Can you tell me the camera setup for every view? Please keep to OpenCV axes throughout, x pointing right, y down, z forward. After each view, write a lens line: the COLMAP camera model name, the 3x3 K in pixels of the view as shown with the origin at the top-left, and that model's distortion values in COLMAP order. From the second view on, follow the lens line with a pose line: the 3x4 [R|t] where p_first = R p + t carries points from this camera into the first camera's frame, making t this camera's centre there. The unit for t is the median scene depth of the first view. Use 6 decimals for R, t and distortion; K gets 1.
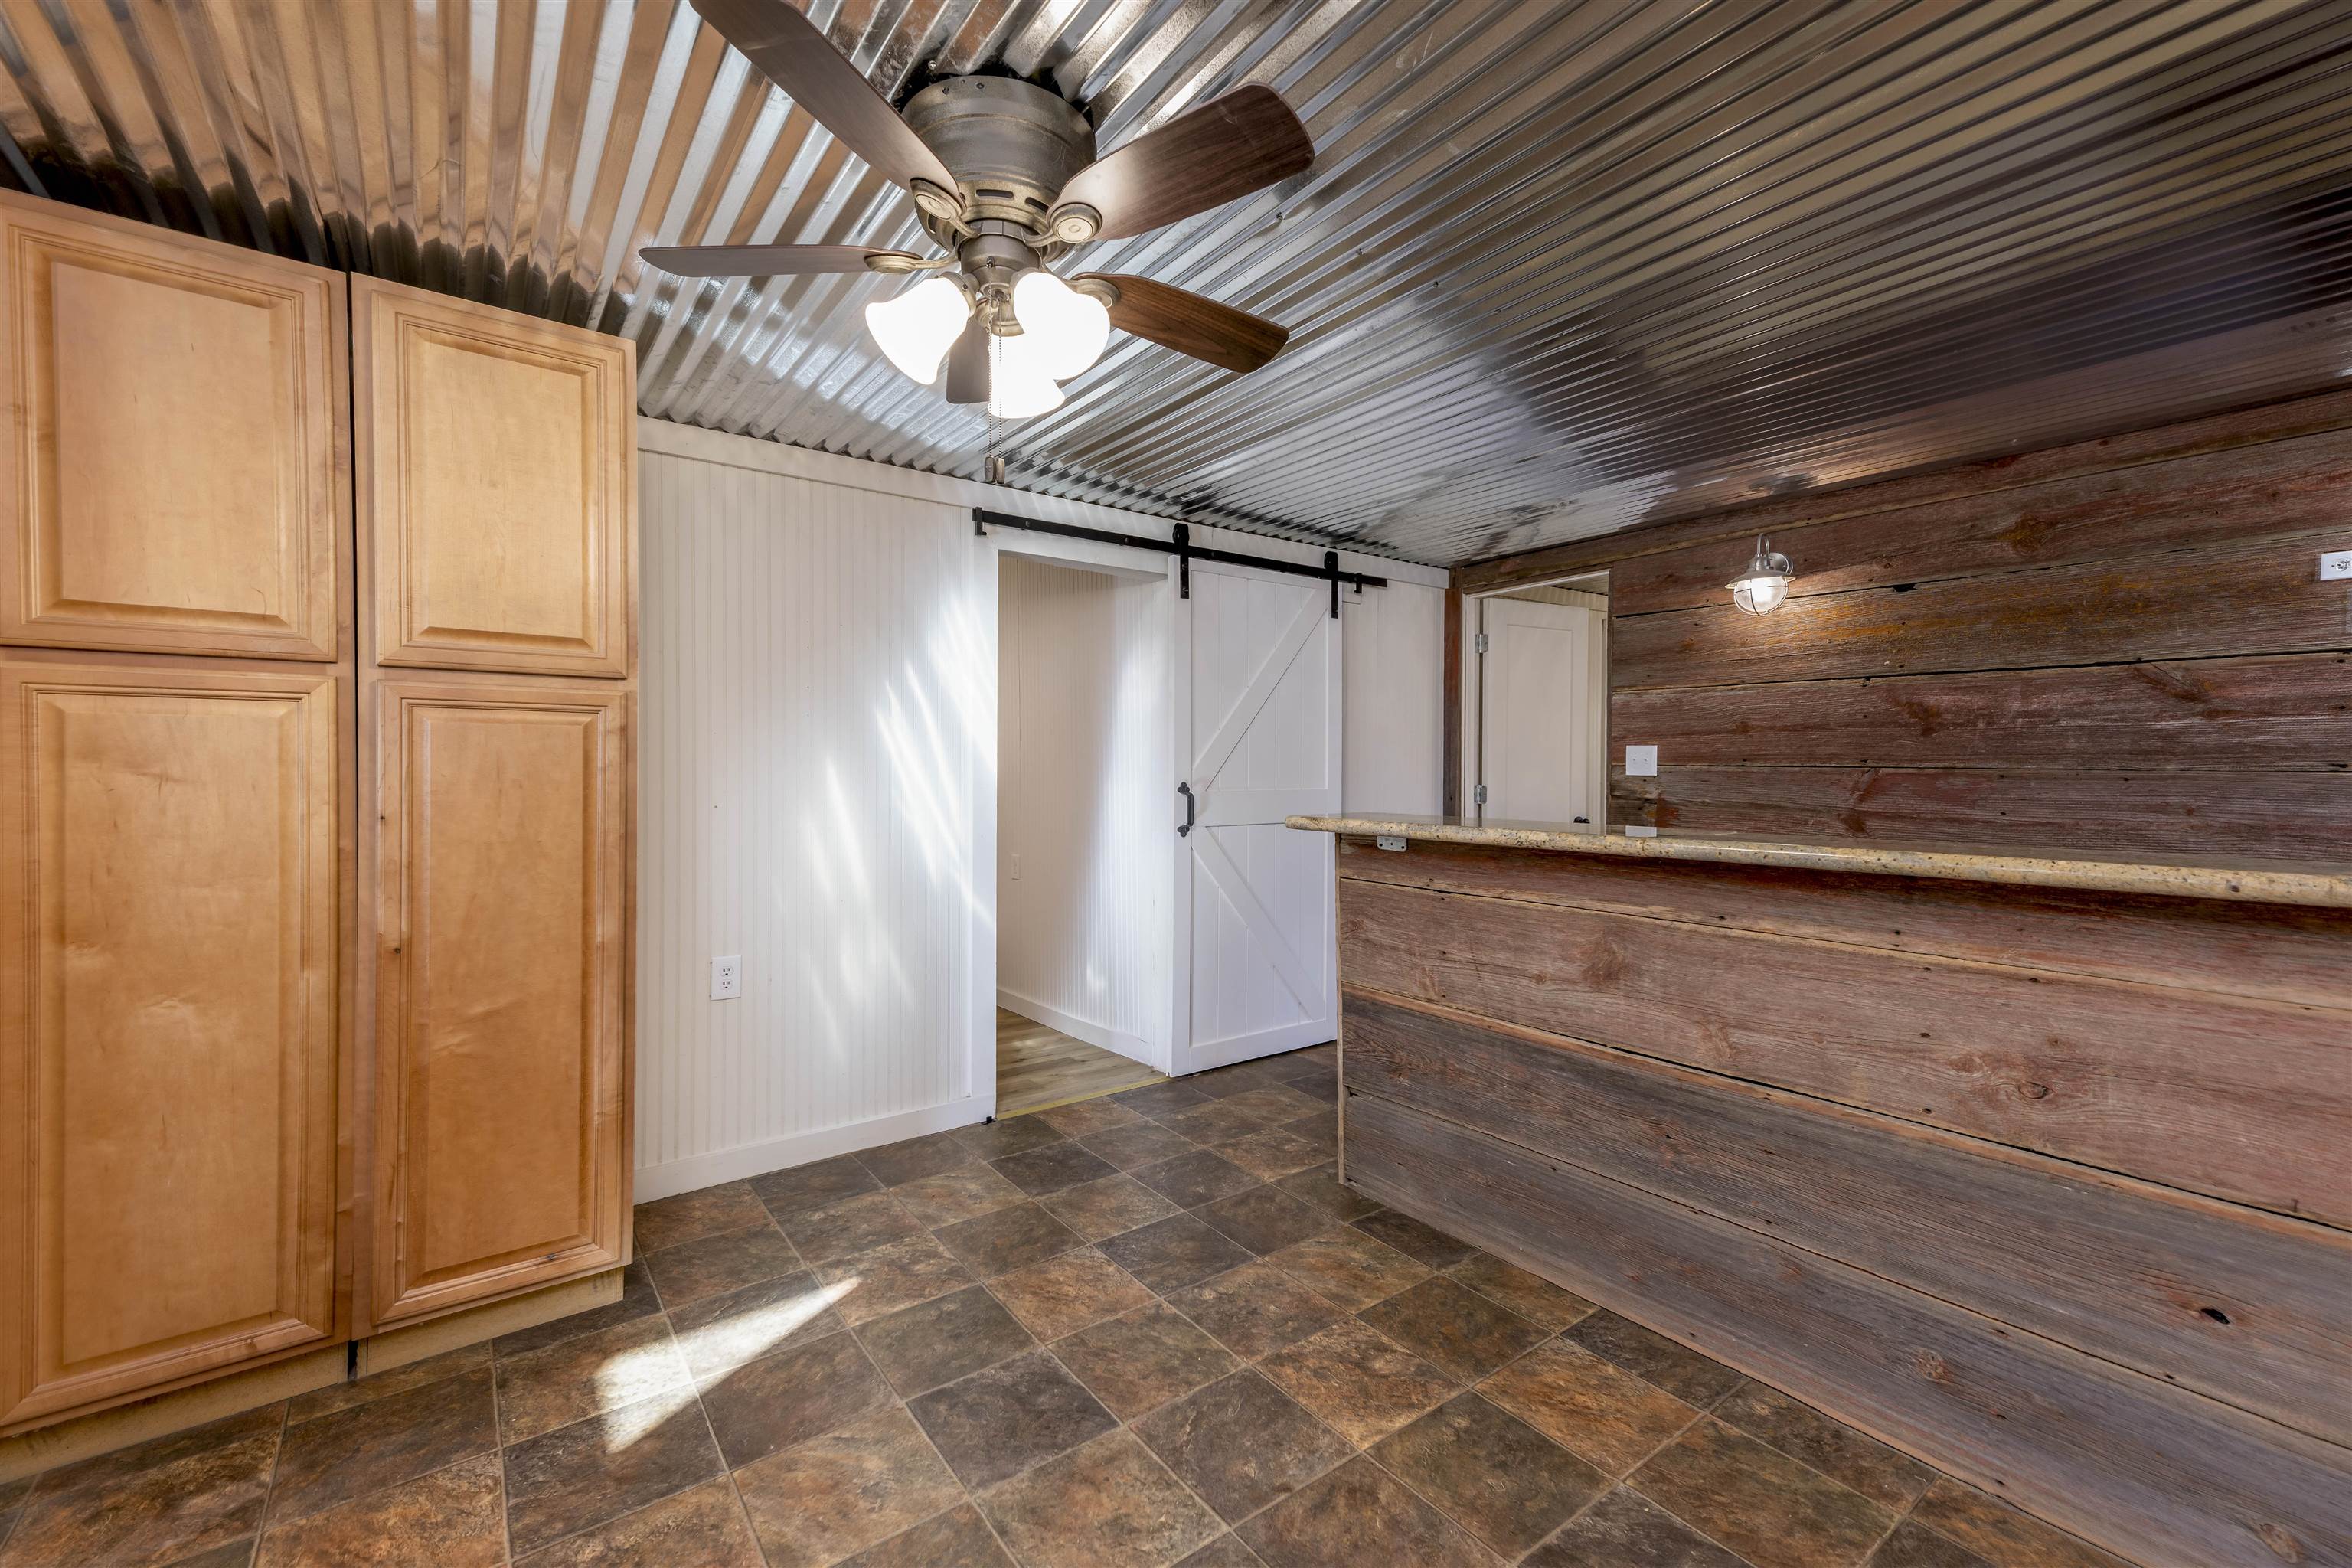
lens RADIAL K [[968.5, 0, 1184.3], [0, 968.5, 755.0], [0, 0, 1]] dist [0.036333, -0.005862]
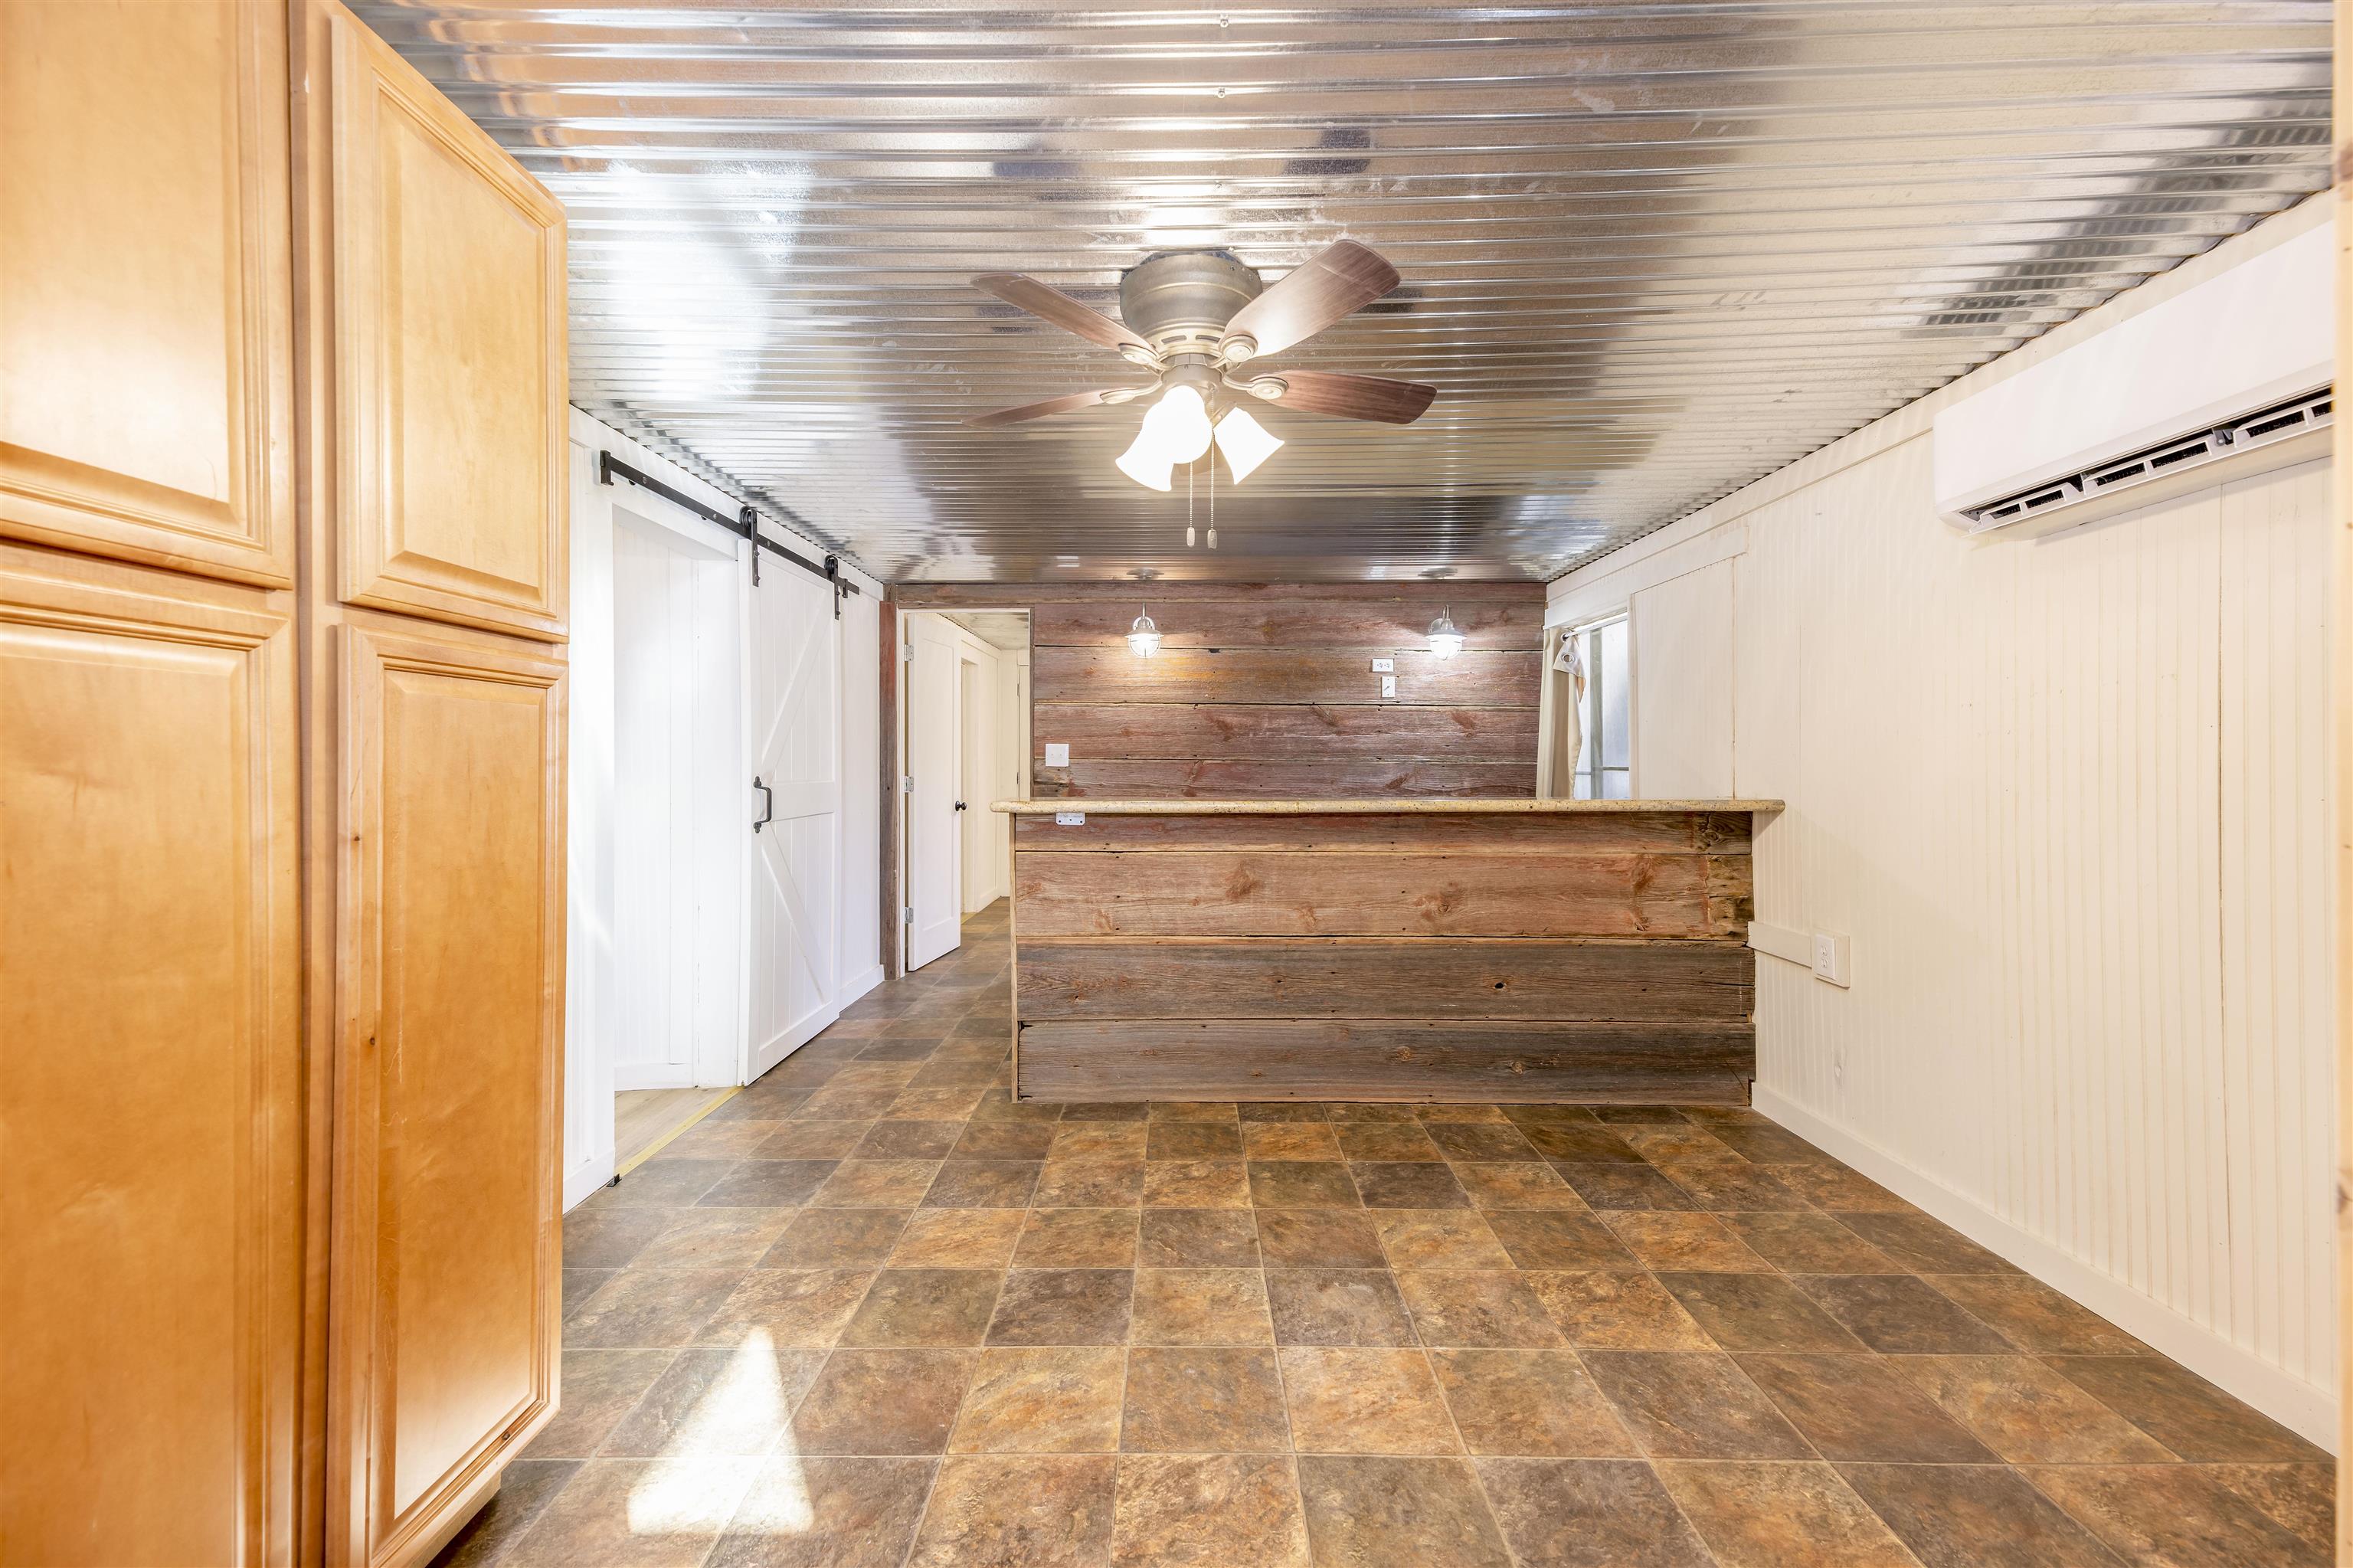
lens RADIAL K [[940.9, 0, 1173.3], [0, 940.9, 739.1], [0, 0, 1]] dist [0.034197, -0.004934]
pose [[0.600946, 0.017221, 0.799104, -0.820050], [-0.009027, 0.999850, -0.014759, 0.002622], [-0.799239, 0.001656, 0.601011, 0.163745]]
